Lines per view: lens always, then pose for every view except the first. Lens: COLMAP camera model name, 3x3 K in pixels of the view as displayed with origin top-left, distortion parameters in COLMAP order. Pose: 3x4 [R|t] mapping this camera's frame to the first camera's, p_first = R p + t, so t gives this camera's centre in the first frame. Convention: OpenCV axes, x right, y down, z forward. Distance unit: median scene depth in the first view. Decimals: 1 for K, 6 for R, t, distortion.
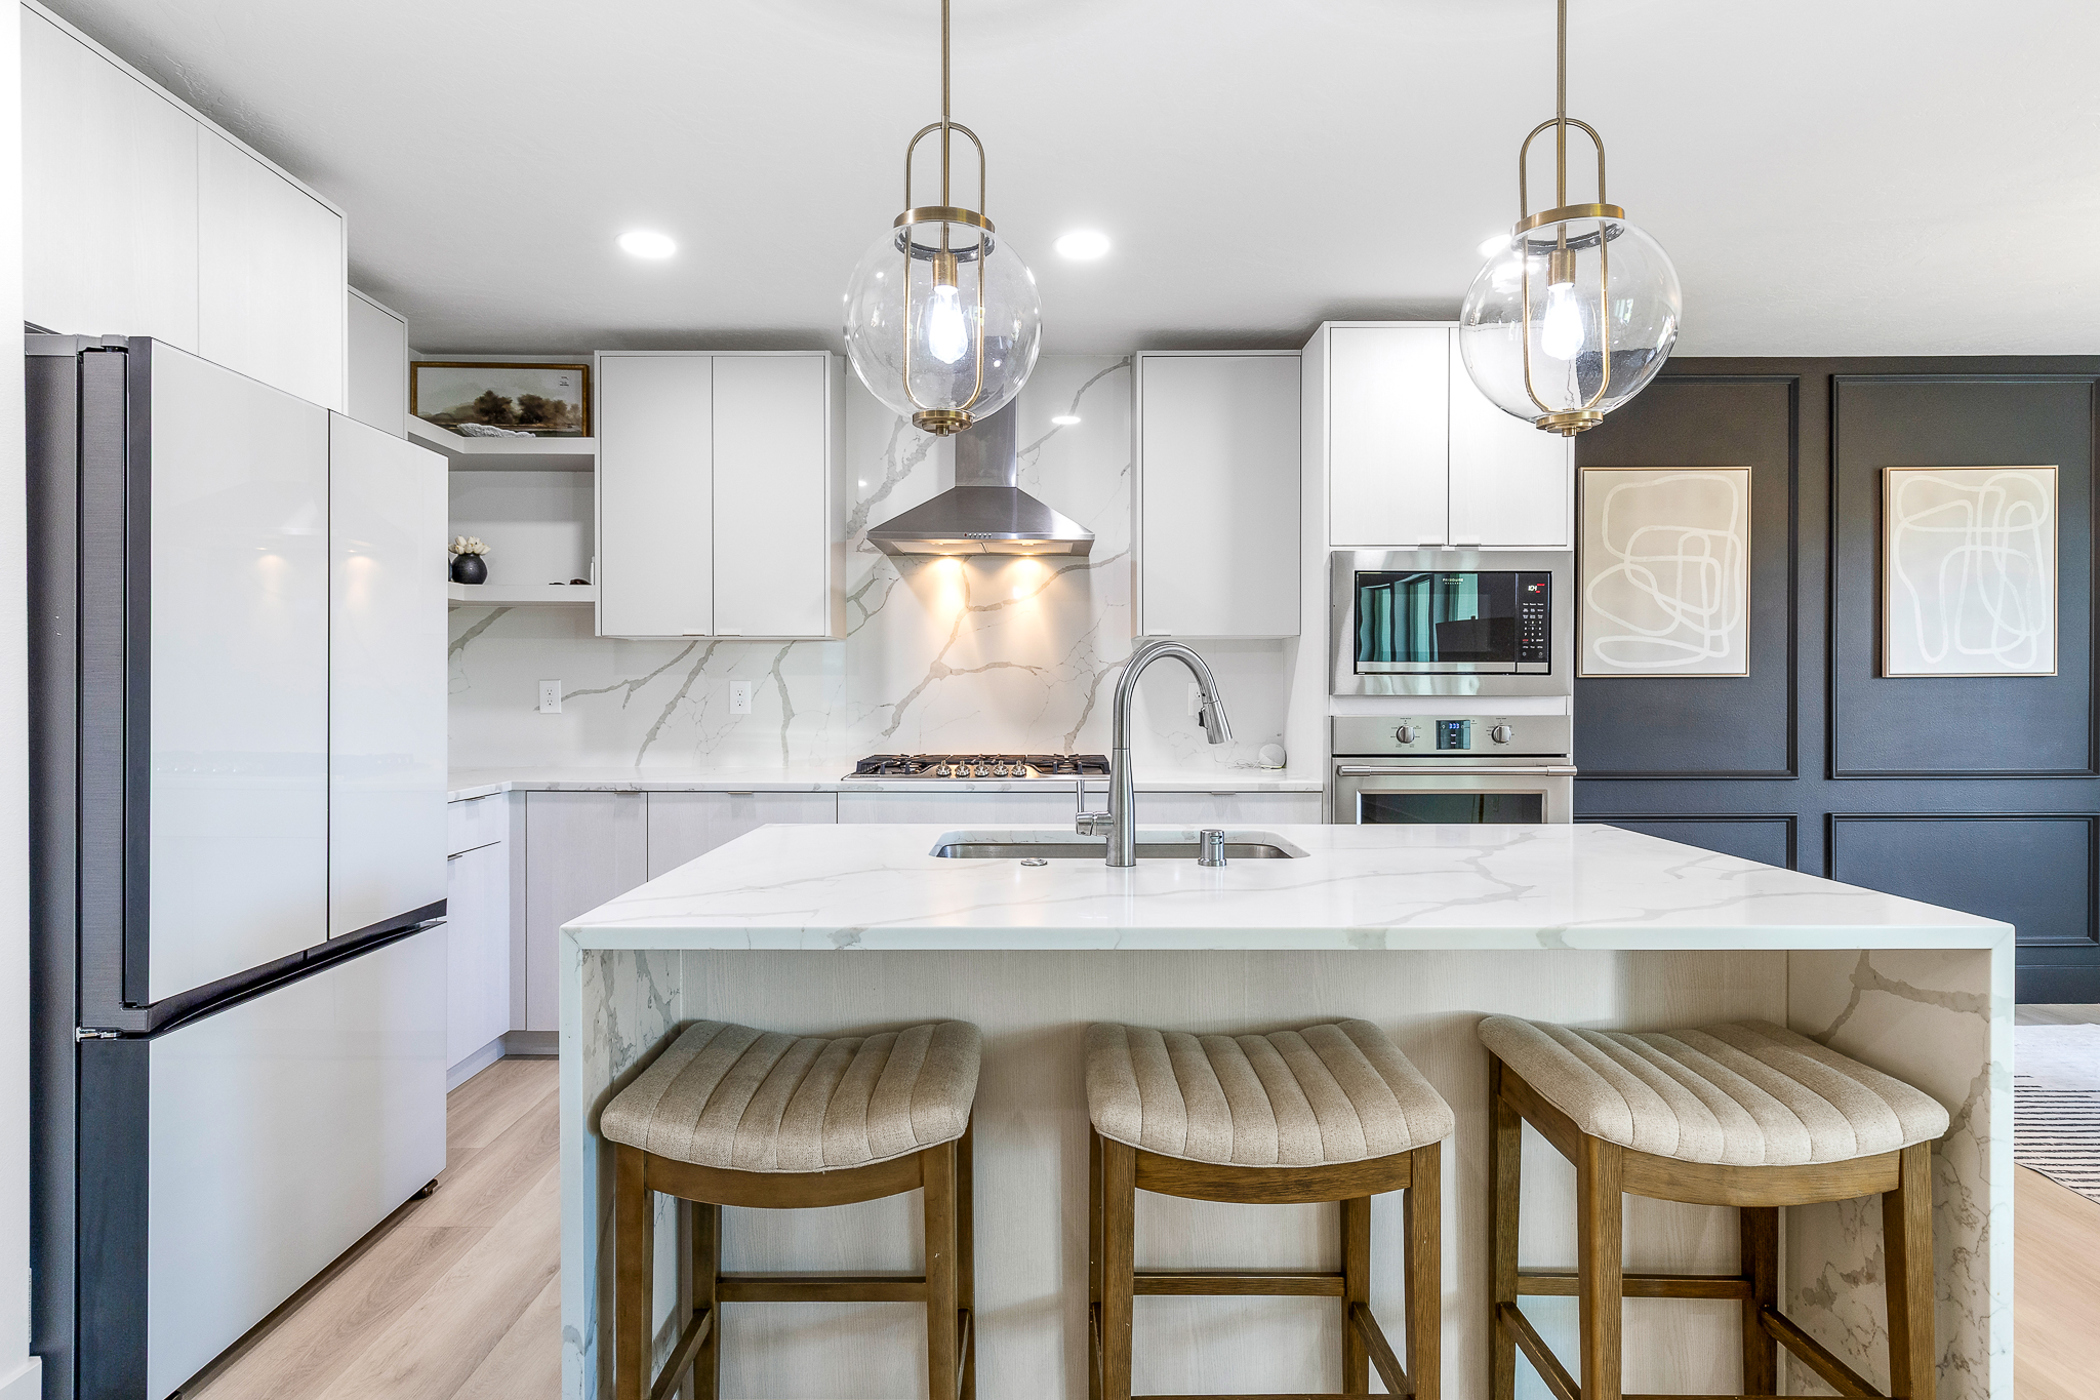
lens RADIAL K [[1094.5, 0, 1042.0], [0, 1094.5, 700.2], [0, 0, 1]] dist [0.001356, -0.000981]
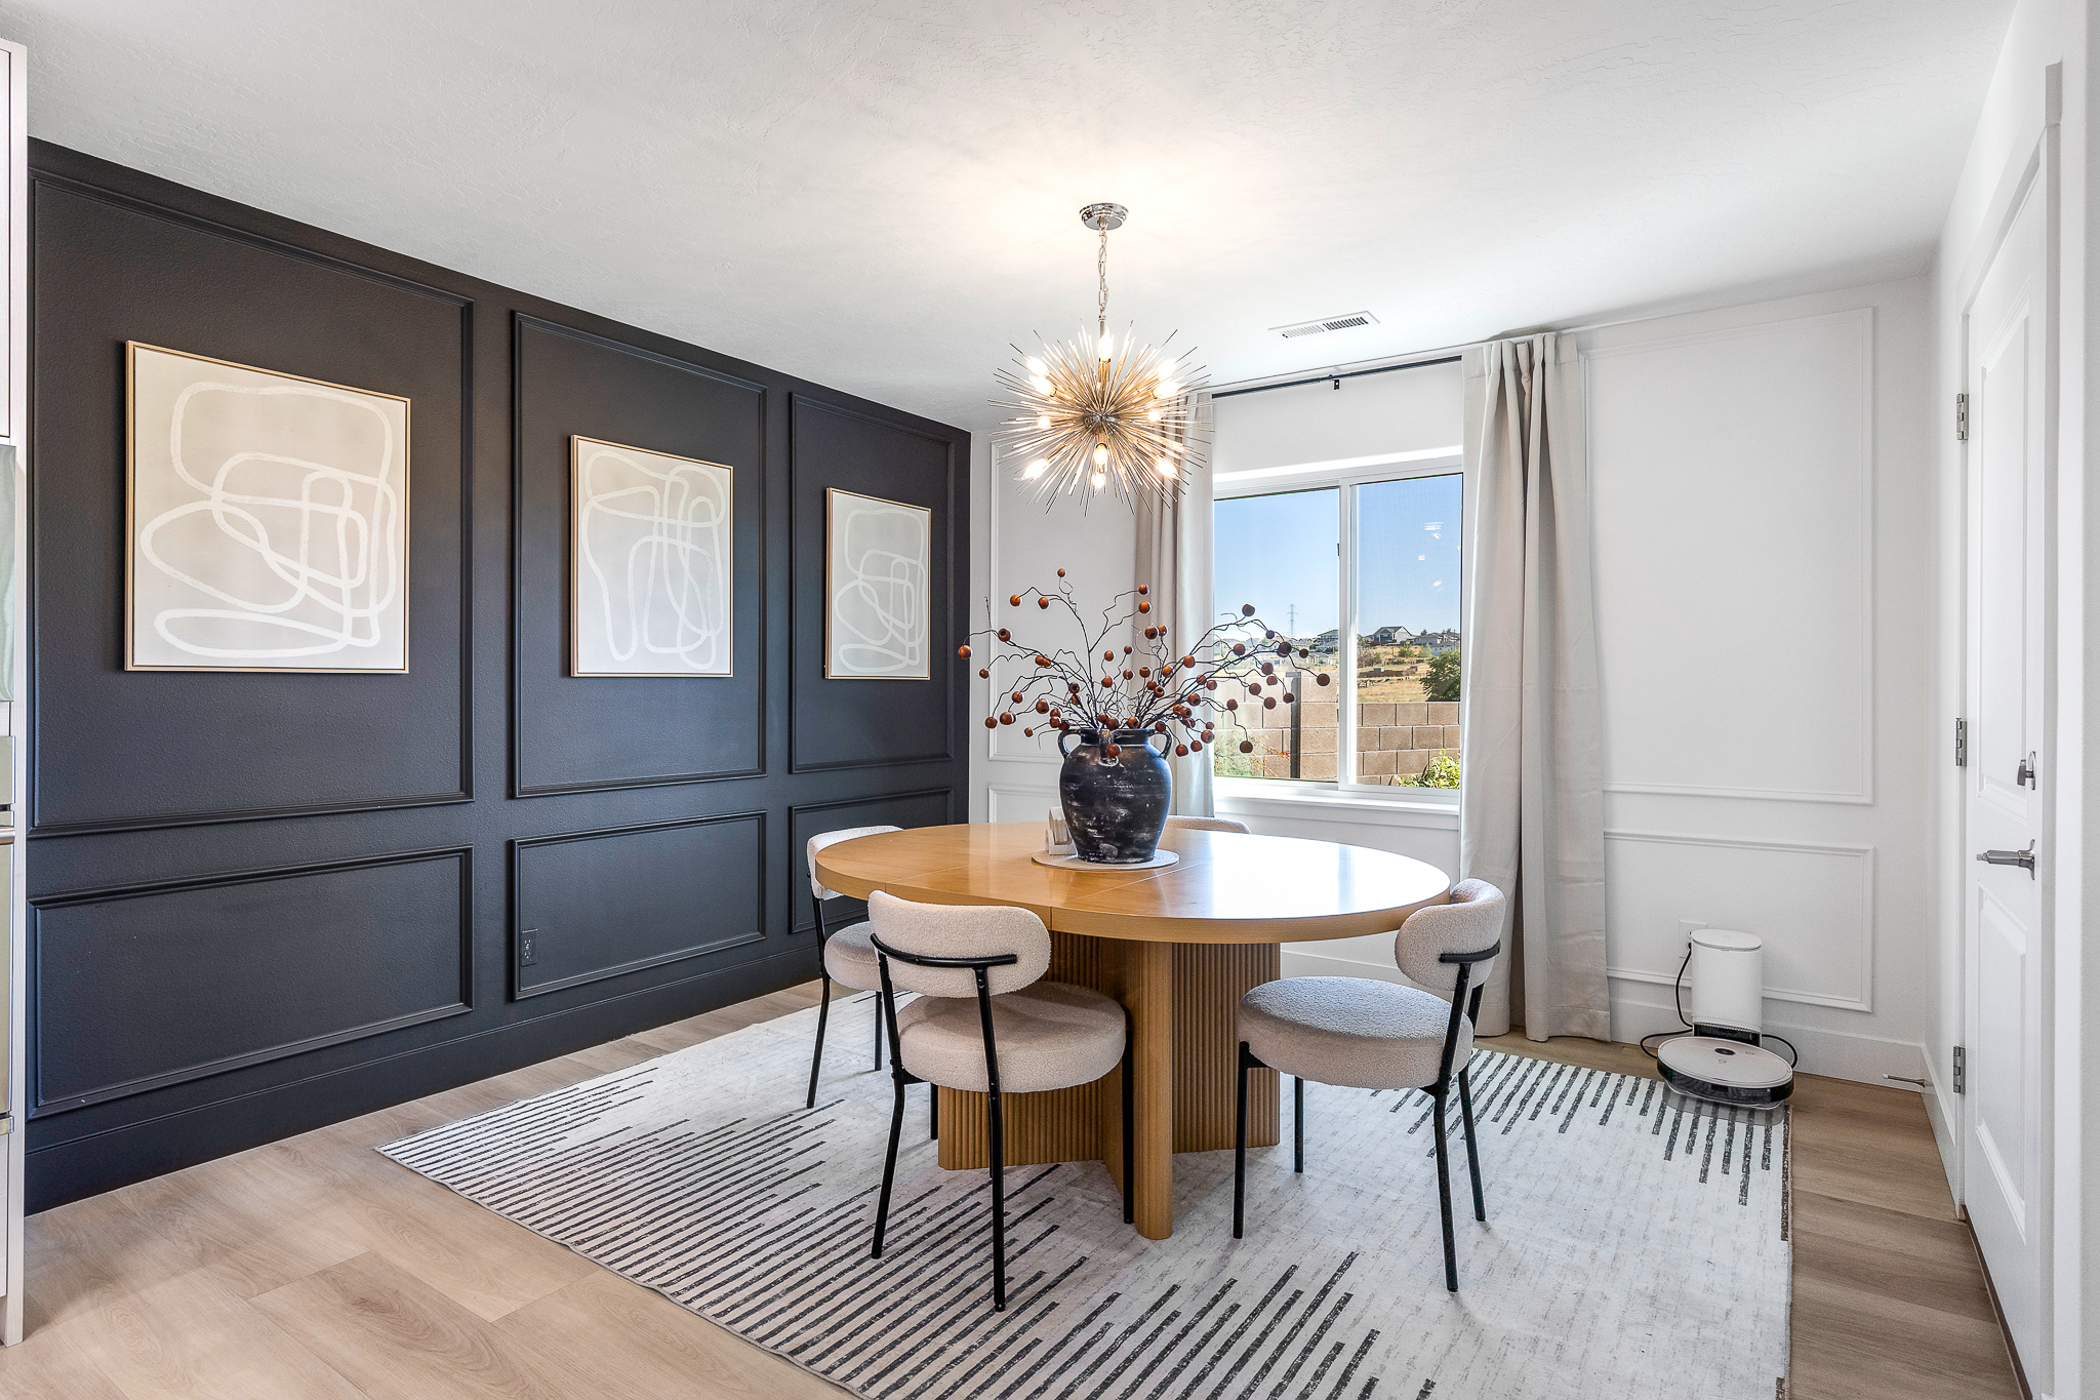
lens RADIAL K [[1094.5, 0, 1062.7], [0, 1094.5, 687.6], [0, 0, 1]] dist [0.001356, -0.000981]
pose [[0.555306, 0.004054, 0.831636, 0.264392], [0.003626, 0.999967, -0.007296, -0.004288], [-0.831638, 0.007067, 0.555272, 0.195853]]
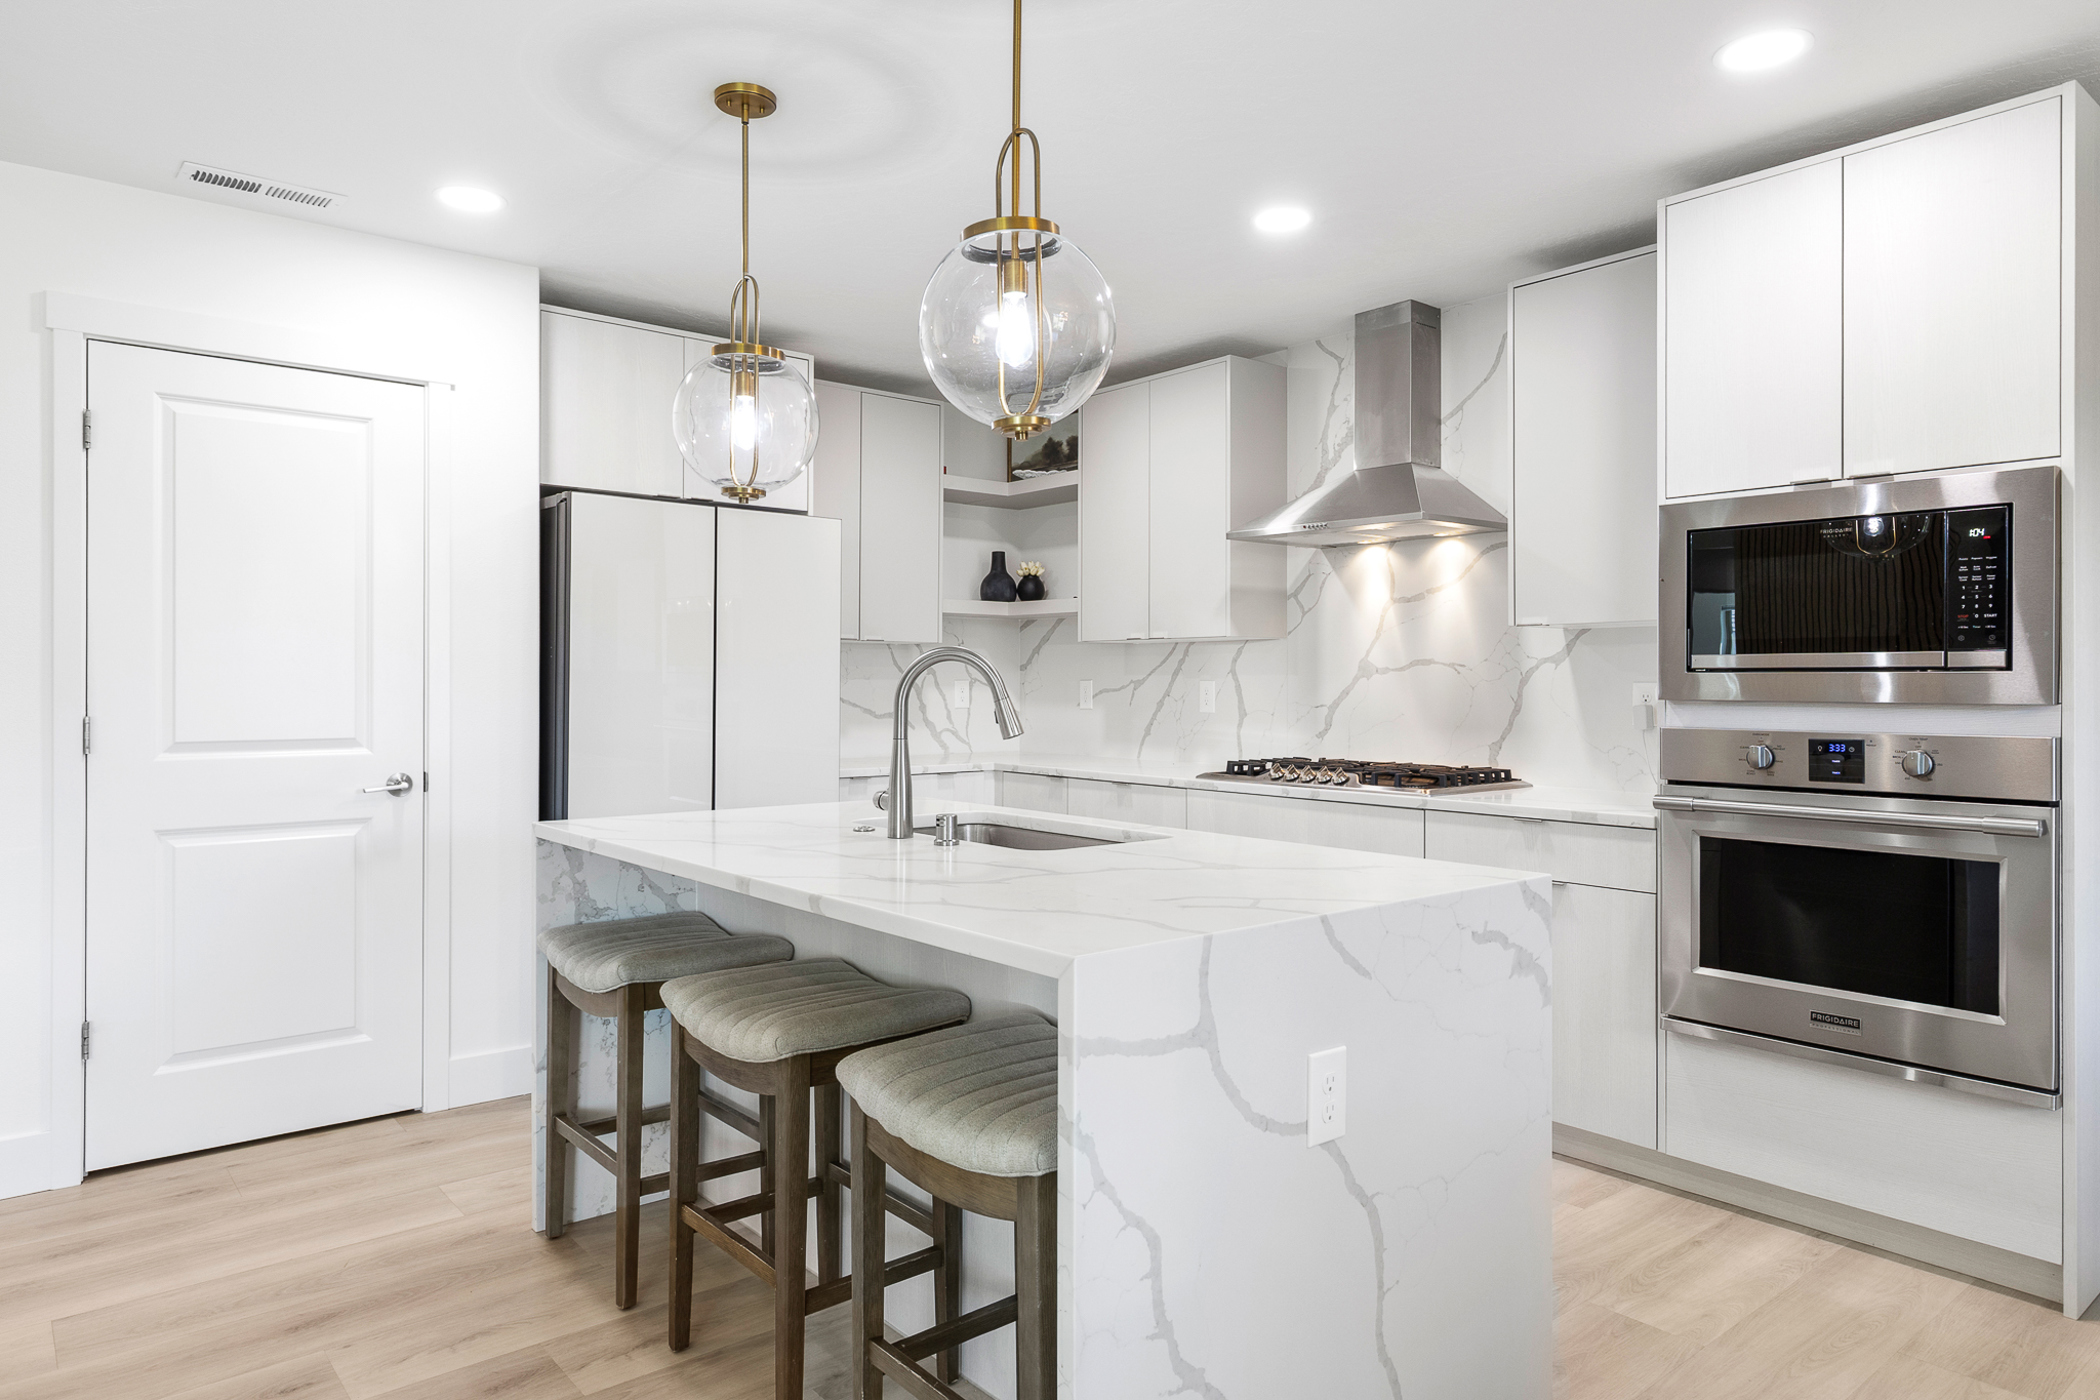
lens RADIAL K [[1289.2, 0, 1060.5], [0, 1289.2, 692.0], [0, 0, 1]] dist [0.006258, 0.003960]
pose [[0.645675, 0.006517, -0.763584, 0.573252], [-0.012377, 0.999922, -0.001932, -0.002852], [0.763512, 0.010698, 0.645705, 0.105357]]
